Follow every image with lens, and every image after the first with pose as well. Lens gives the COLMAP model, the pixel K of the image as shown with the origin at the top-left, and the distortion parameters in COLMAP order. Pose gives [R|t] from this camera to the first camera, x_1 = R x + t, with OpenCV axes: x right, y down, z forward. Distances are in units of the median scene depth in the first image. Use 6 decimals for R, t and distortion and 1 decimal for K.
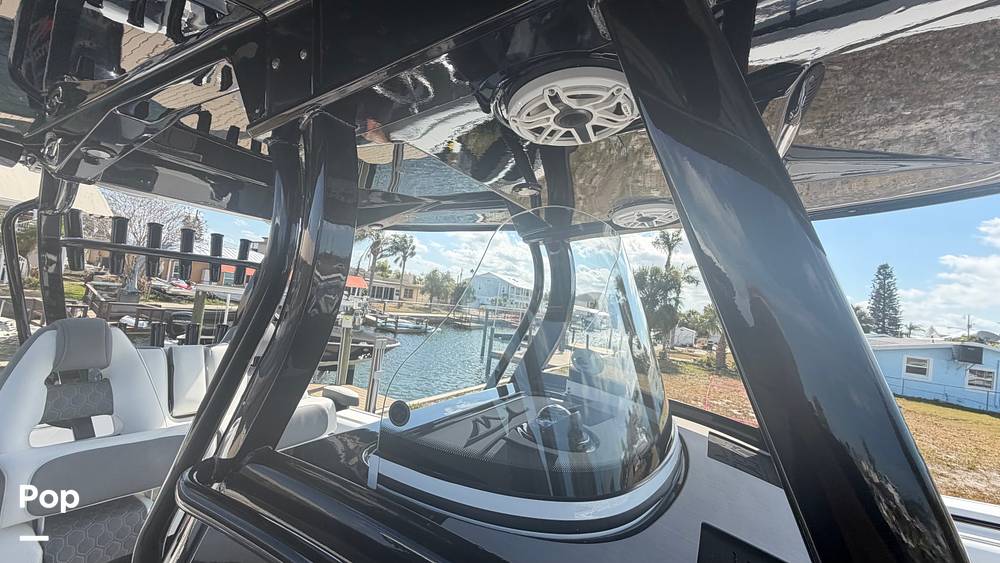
lens RADIAL K [[396.7, 0, 492.5], [0, 396.7, 282.0], [0, 0, 1]] dist [-0.000928, -0.000203]
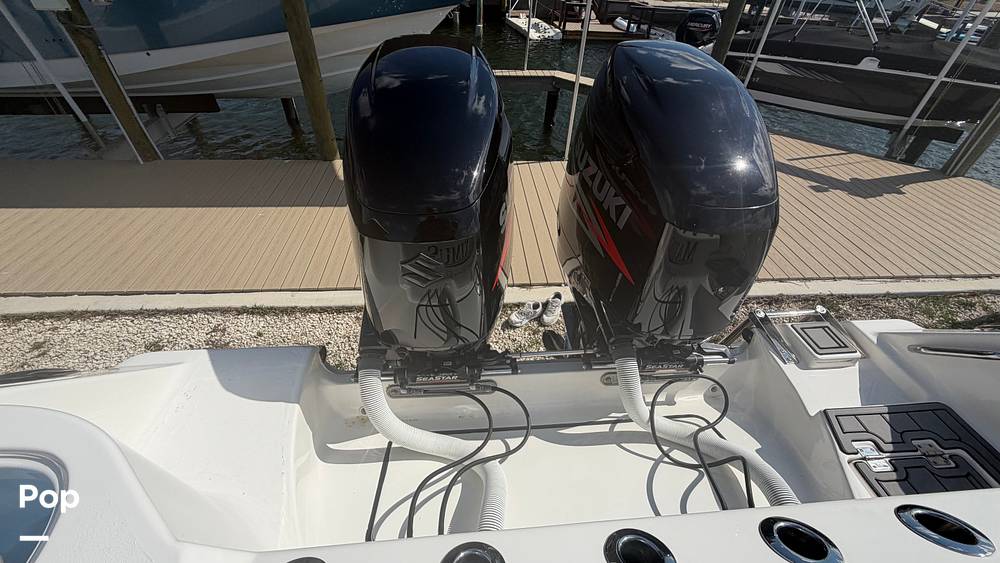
lens RADIAL K [[398.5, 0, 500.0], [0, 398.5, 281.5], [0, 0, 1]] dist [0.000752, -0.000431]
pose [[0.571195, 0.453898, -0.683896, -0.091296], [0.067532, 0.804379, 0.590265, 0.007501], [0.818032, -0.383341, 0.428805, 0.072102]]
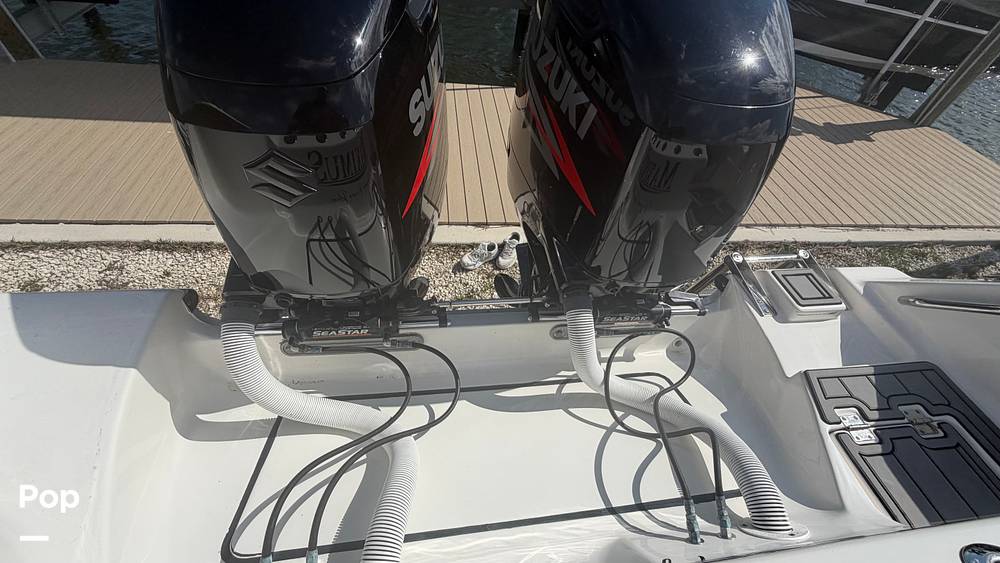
lens RADIAL K [[398.5, 0, 500.0], [0, 398.5, 281.5], [0, 0, 1]] dist [0.000752, -0.000431]
pose [[0.613252, 0.553124, -0.563893, -0.094802], [-0.000074, 0.713931, 0.700216, 0.013730], [0.789887, -0.429368, 0.437861, 0.078136]]
